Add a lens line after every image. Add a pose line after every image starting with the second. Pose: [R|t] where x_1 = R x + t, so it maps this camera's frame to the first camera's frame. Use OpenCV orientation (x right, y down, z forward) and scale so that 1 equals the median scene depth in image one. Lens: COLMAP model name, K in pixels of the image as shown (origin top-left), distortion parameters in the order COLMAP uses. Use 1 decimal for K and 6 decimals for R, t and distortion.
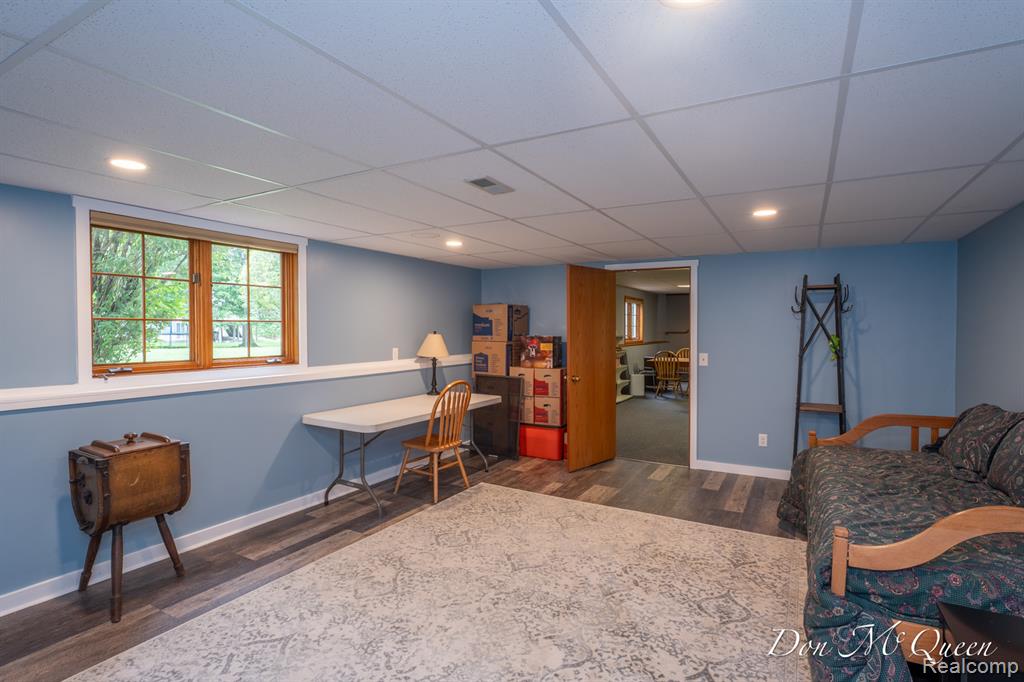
lens RADIAL K [[502.6, 0, 512.3], [0, 502.6, 337.7], [0, 0, 1]] dist [-0.000599, -0.000130]
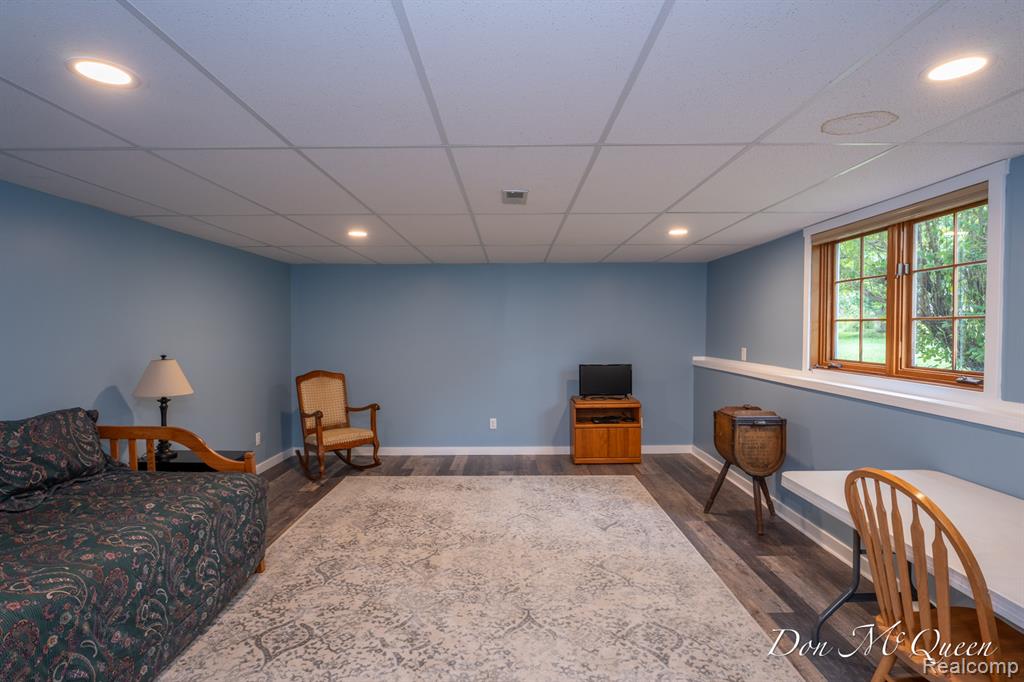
lens RADIAL K [[502.6, 0, 512.3], [0, 502.6, 337.7], [0, 0, 1]] dist [-0.000599, -0.000130]
pose [[-0.862763, 0.007251, -0.505557, 0.411735], [-0.011745, 0.999340, 0.034376, -0.027534], [0.505473, 0.035596, -0.862108, 1.557818]]
